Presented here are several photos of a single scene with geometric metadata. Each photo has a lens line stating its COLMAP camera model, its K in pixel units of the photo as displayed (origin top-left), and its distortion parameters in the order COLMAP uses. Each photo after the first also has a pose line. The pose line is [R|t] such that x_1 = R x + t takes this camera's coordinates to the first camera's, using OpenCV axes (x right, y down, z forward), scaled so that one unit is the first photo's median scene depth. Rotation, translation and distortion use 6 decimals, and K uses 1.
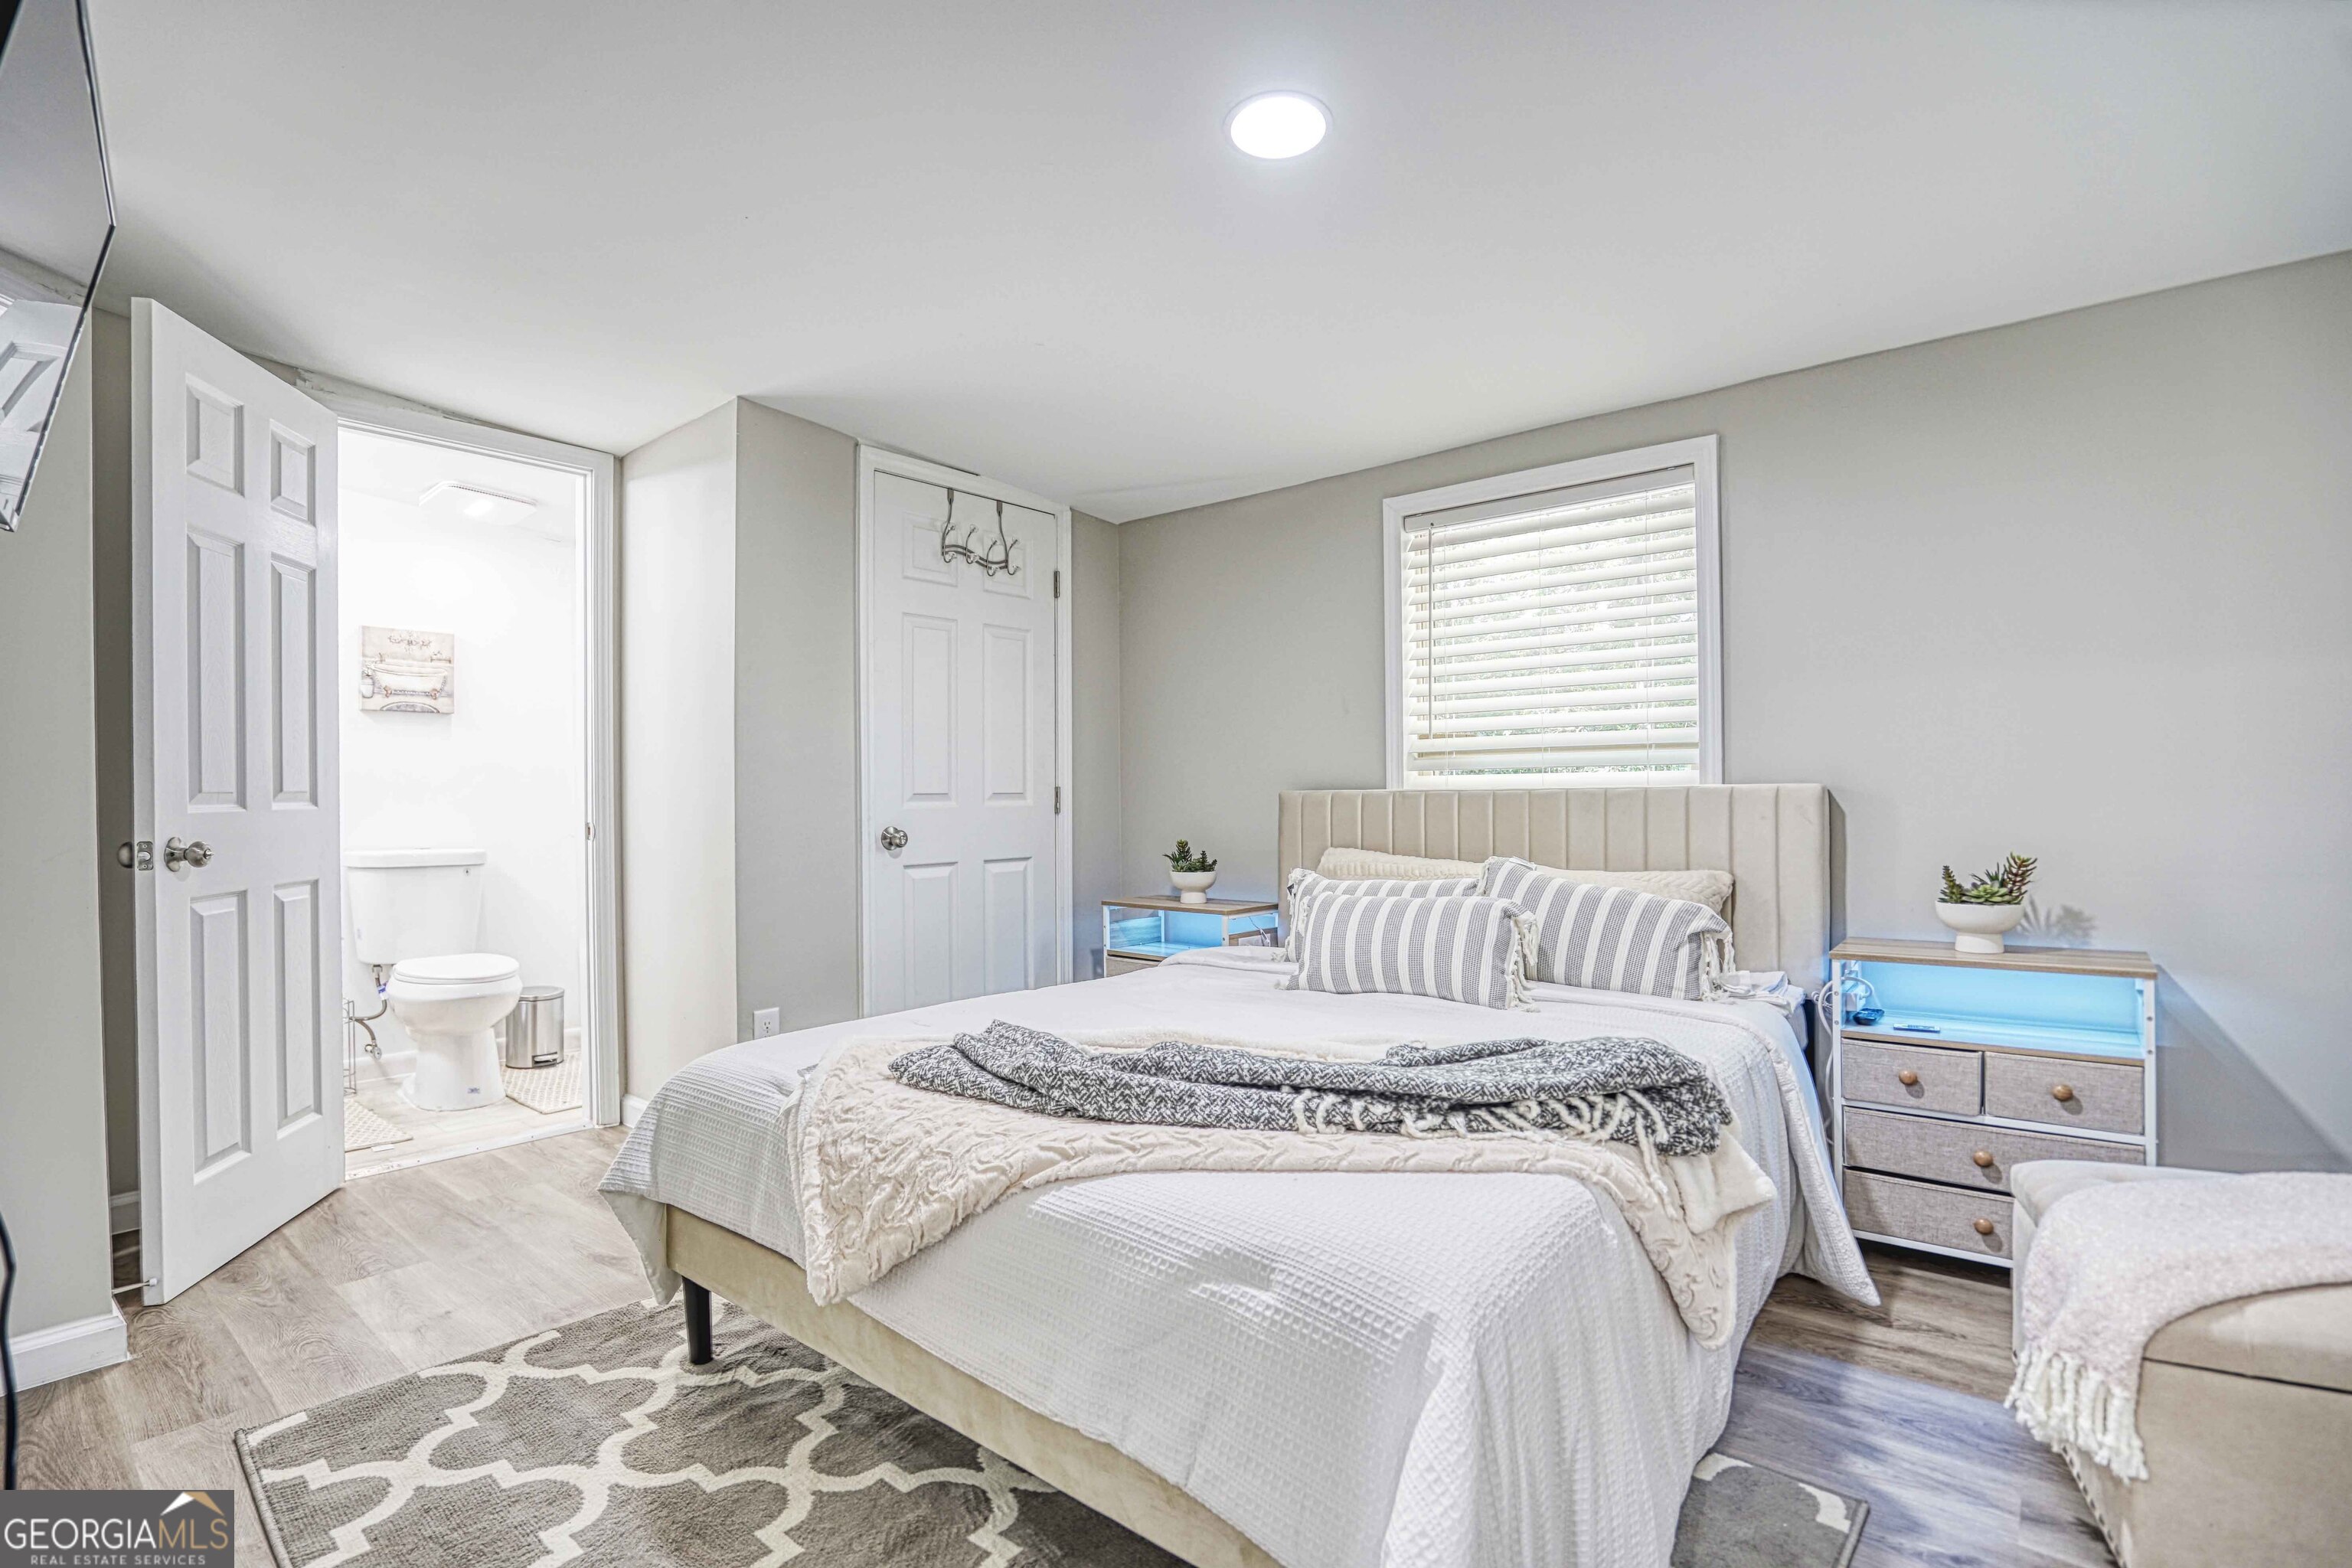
lens RADIAL K [[1091.4, 0, 1168.3], [0, 1091.4, 795.4], [0, 0, 1]] dist [-0.056983, 0.022592]
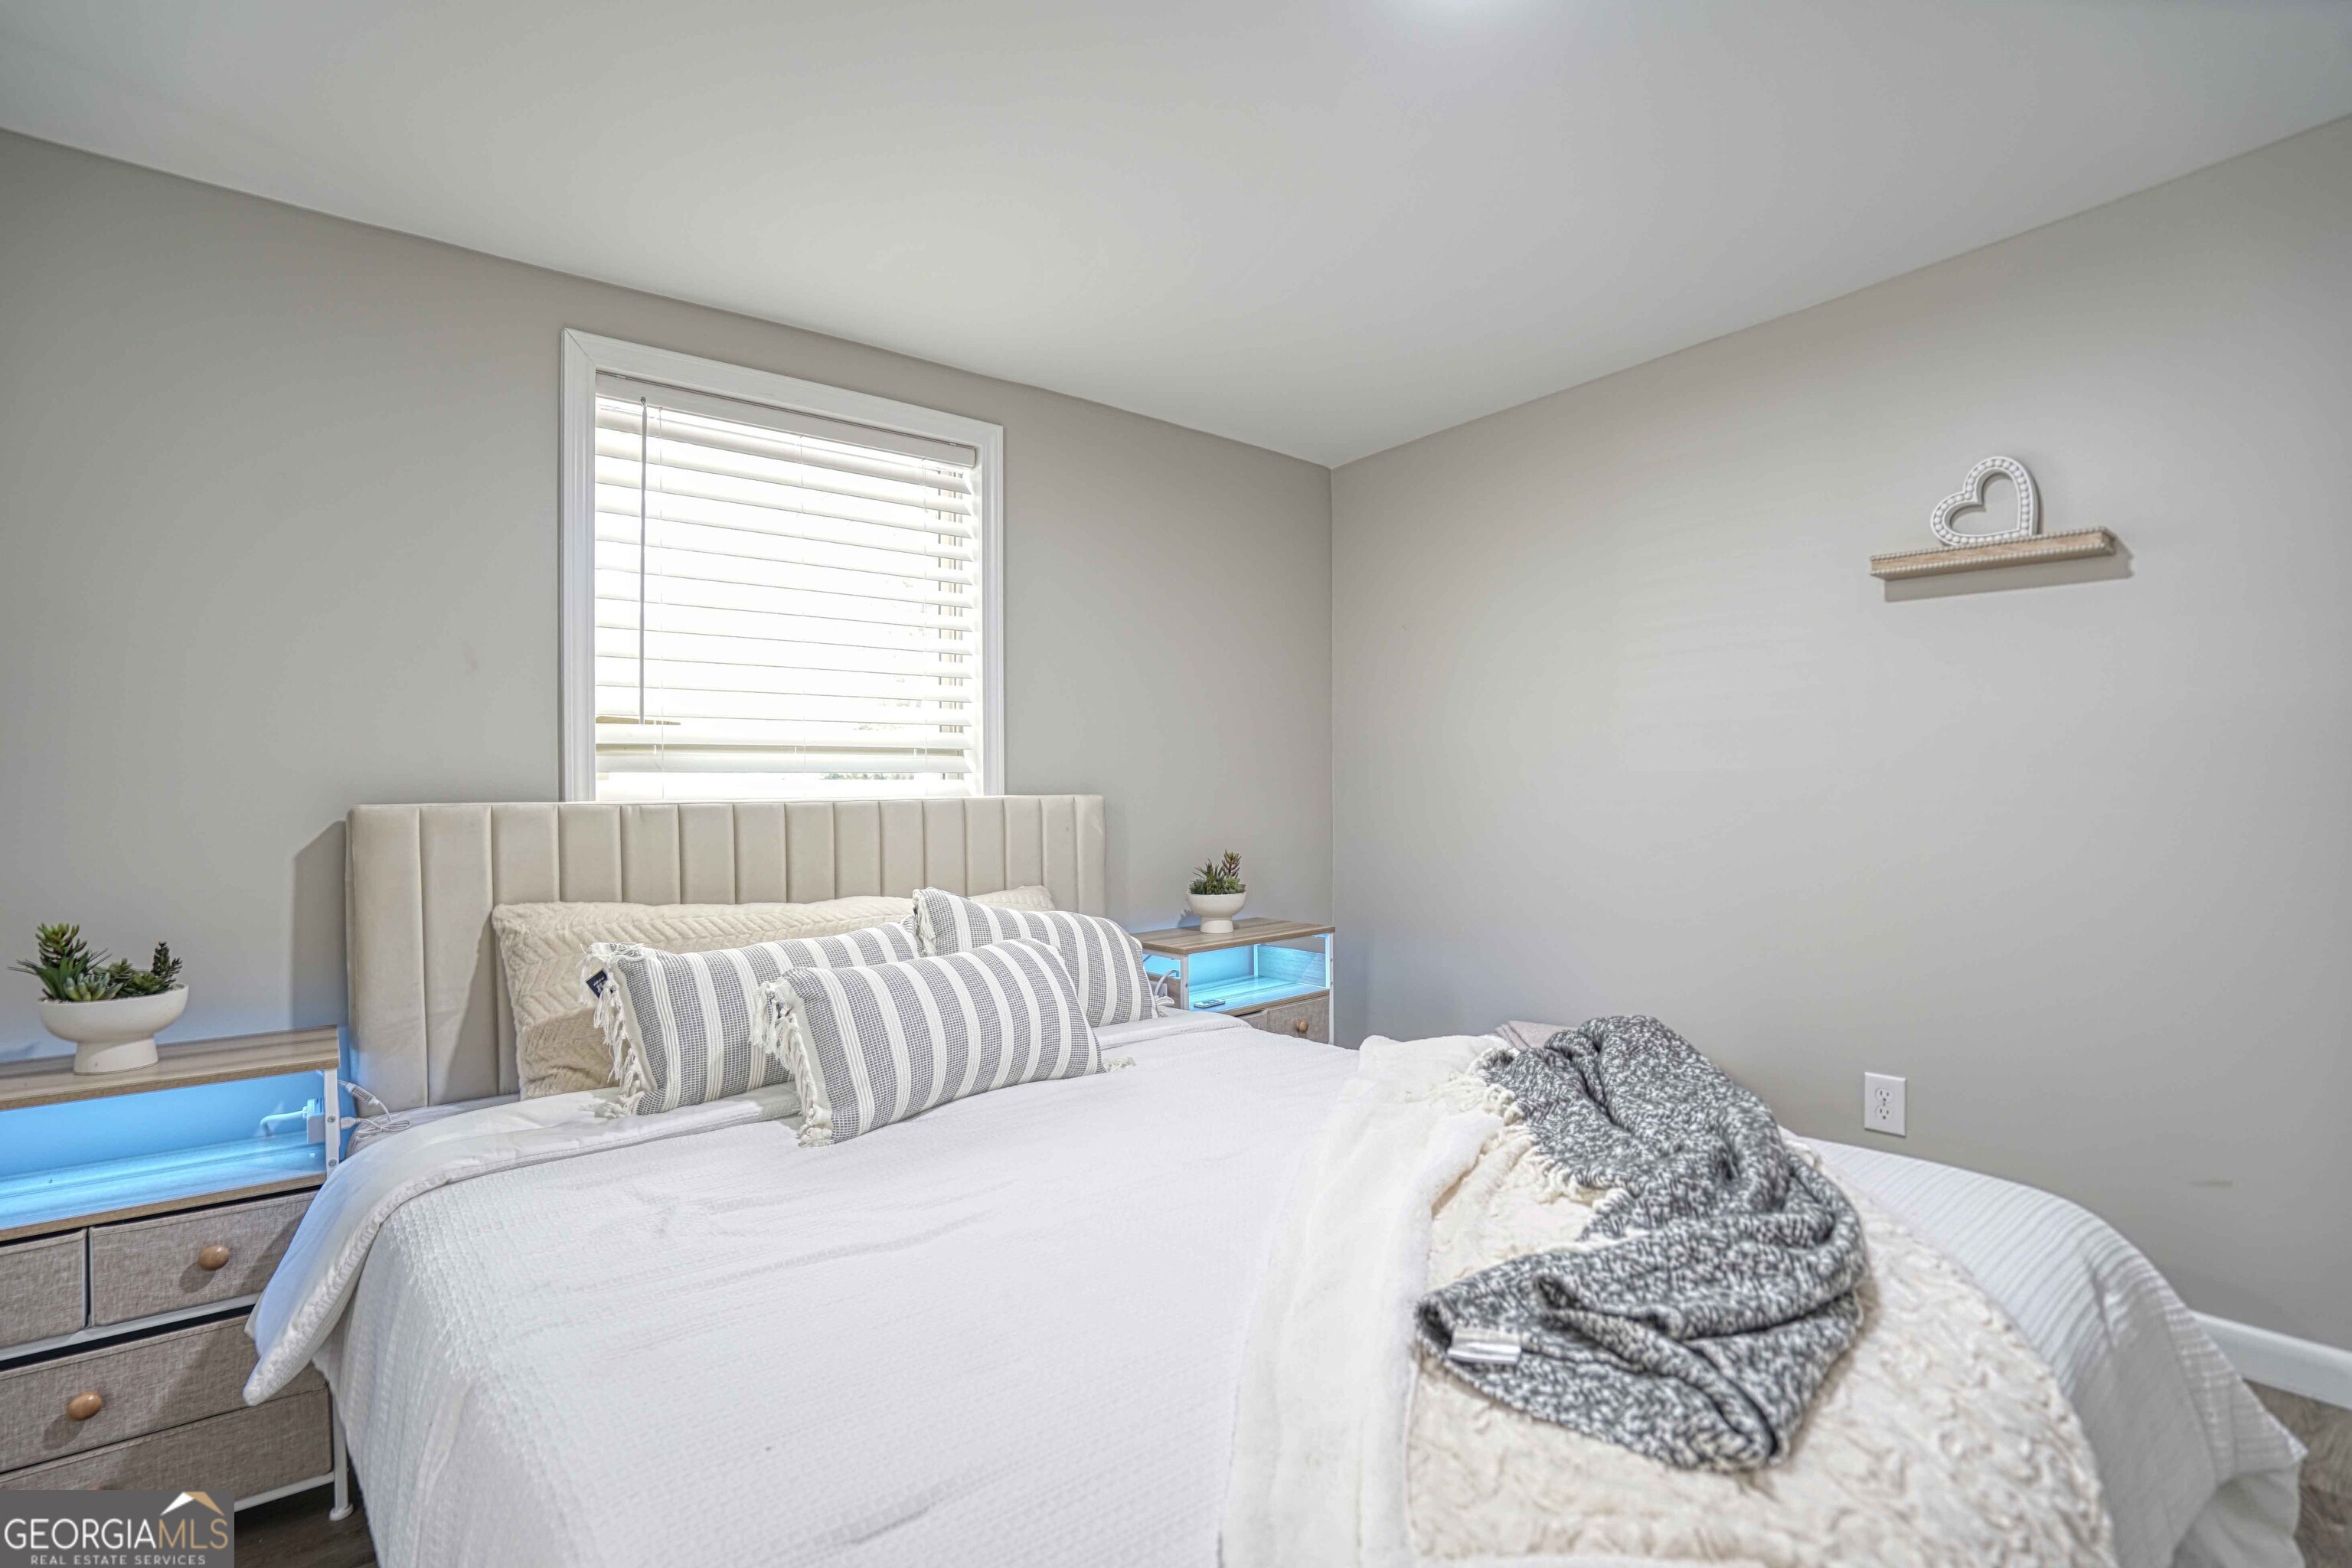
lens RADIAL K [[1091.4, 0, 1168.3], [0, 1091.4, 795.4], [0, 0, 1]] dist [-0.056983, 0.022592]
pose [[0.173299, 0.015434, 0.984748, -0.383279], [0.017034, 0.999681, -0.018665, 0.008665], [-0.984722, 0.020009, 0.172981, 0.654612]]
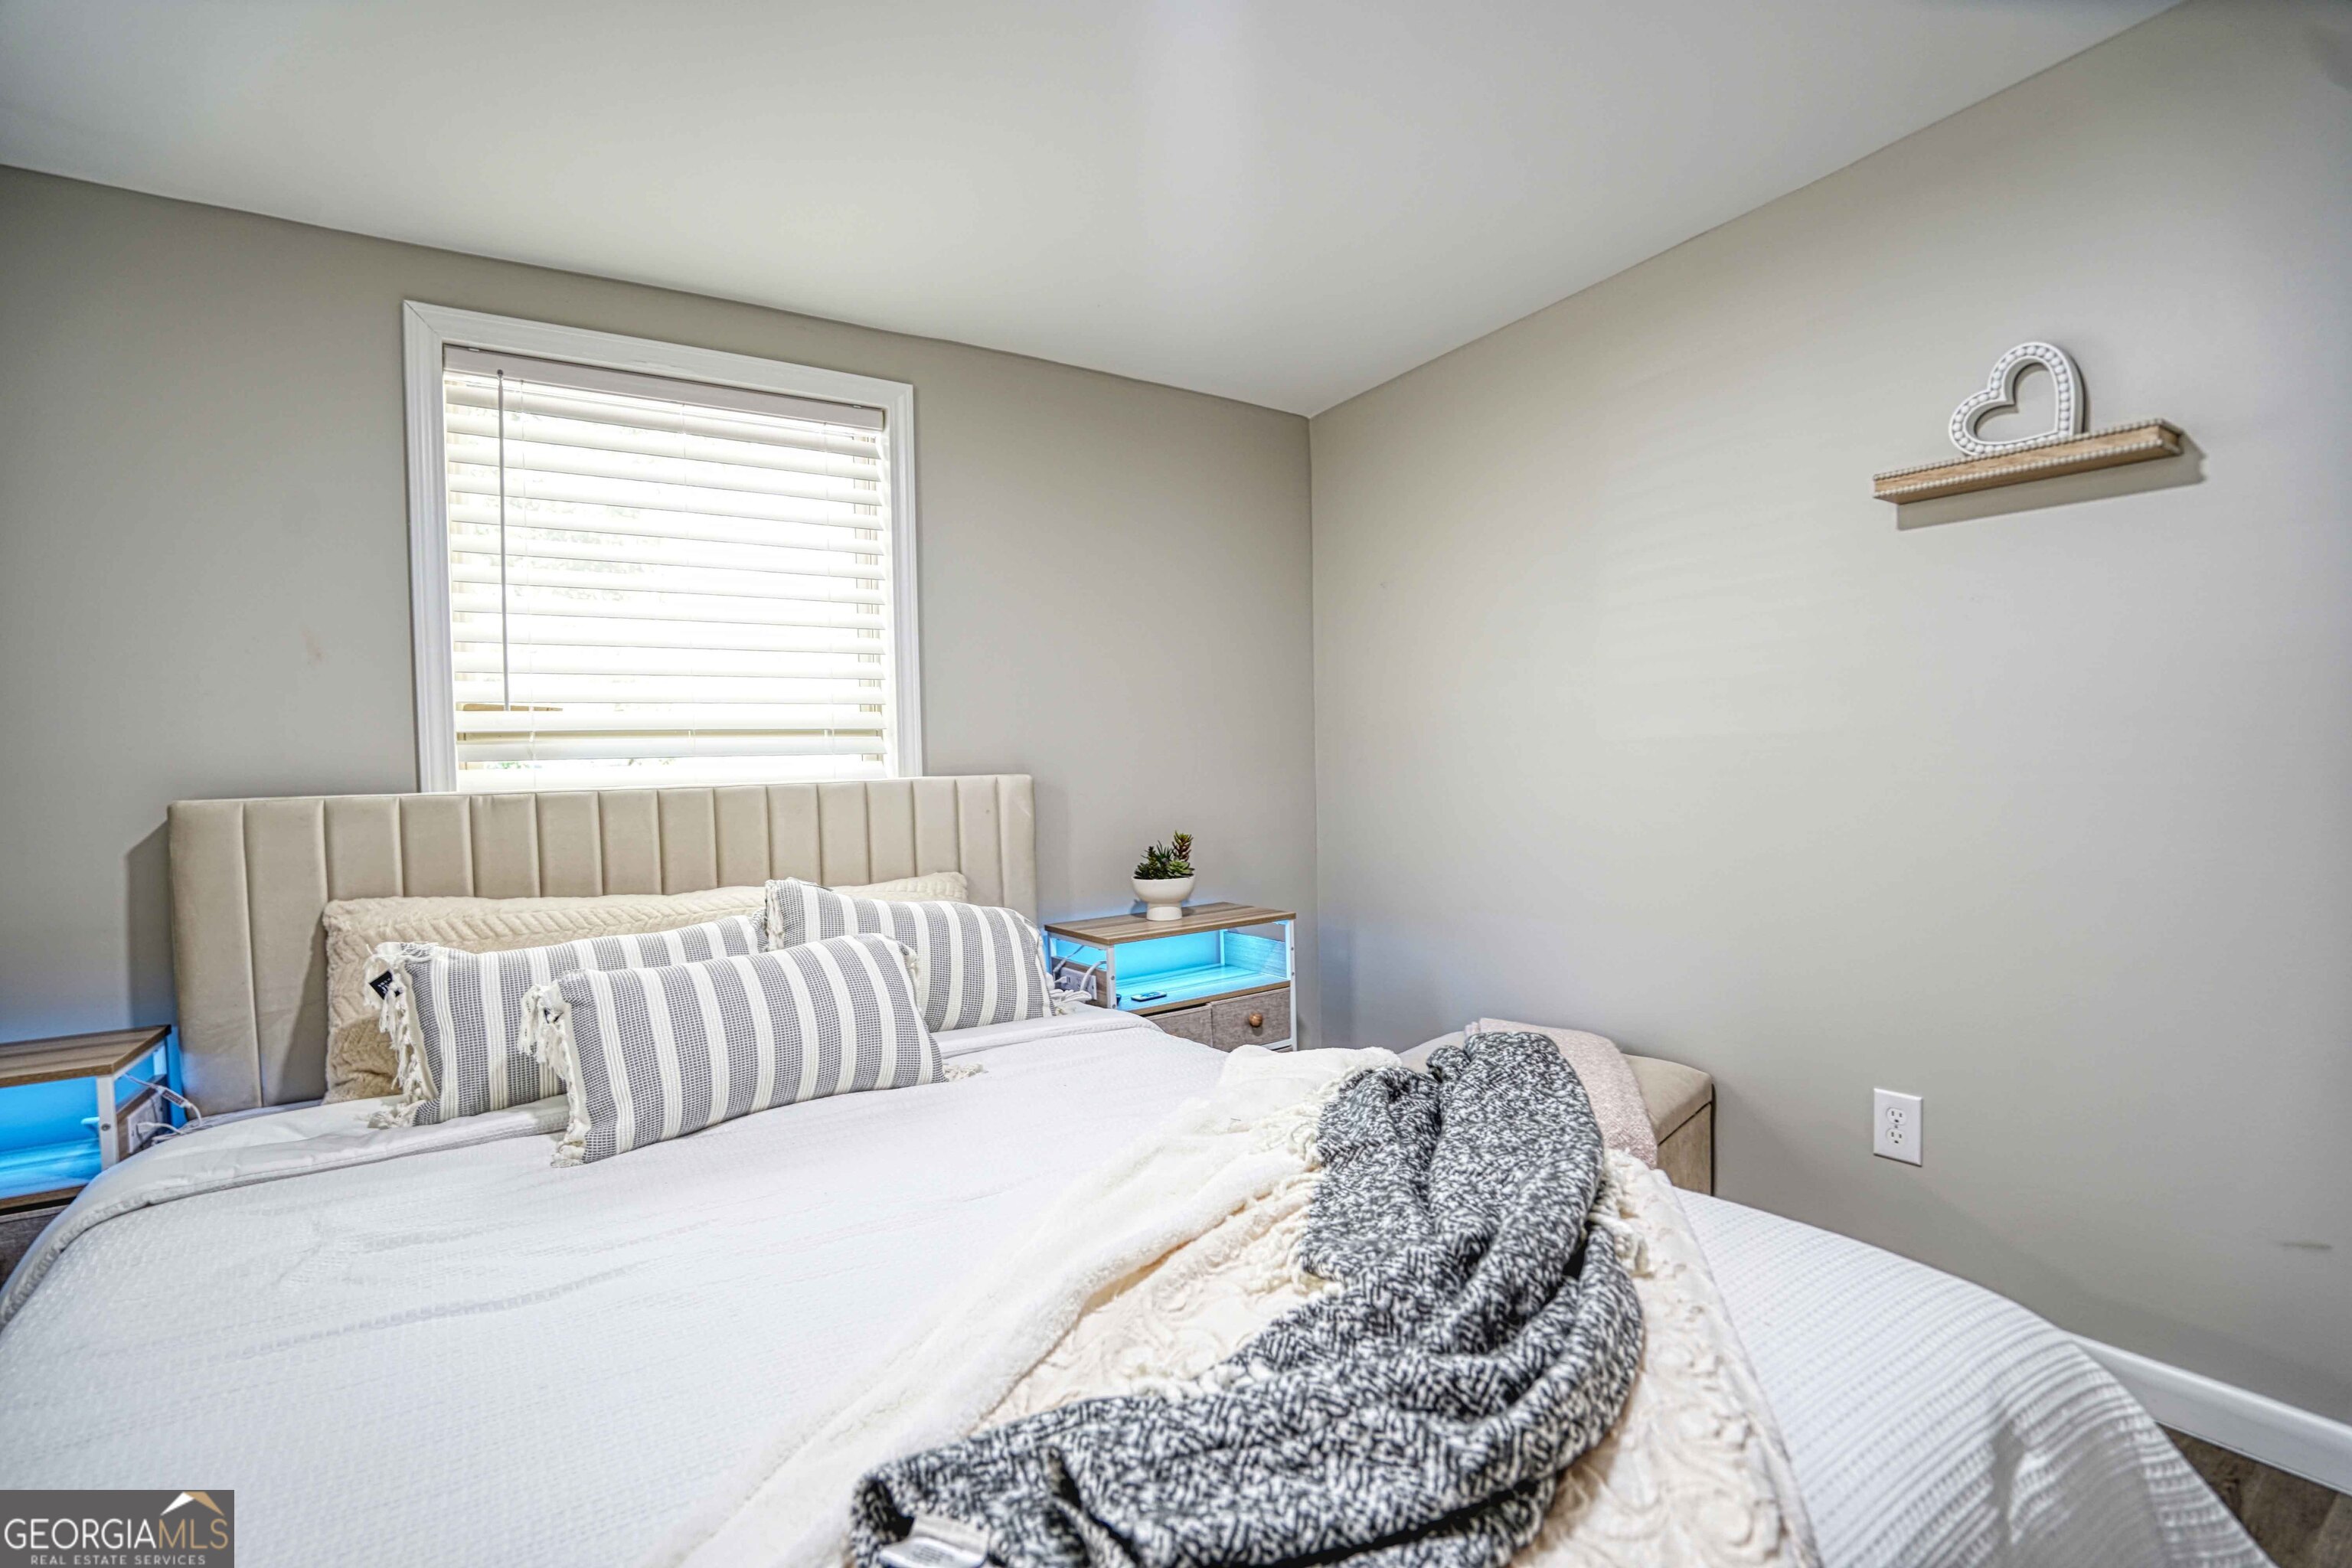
lens RADIAL K [[1060.7, 0, 1180.7], [0, 1060.7, 795.4], [0, 0, 1]] dist [-0.048960, 0.017570]
pose [[0.280007, -0.011097, 0.959934, -0.259061], [0.031407, 0.999504, 0.002394, 0.008373], [-0.959484, 0.029479, 0.280216, 0.517125]]
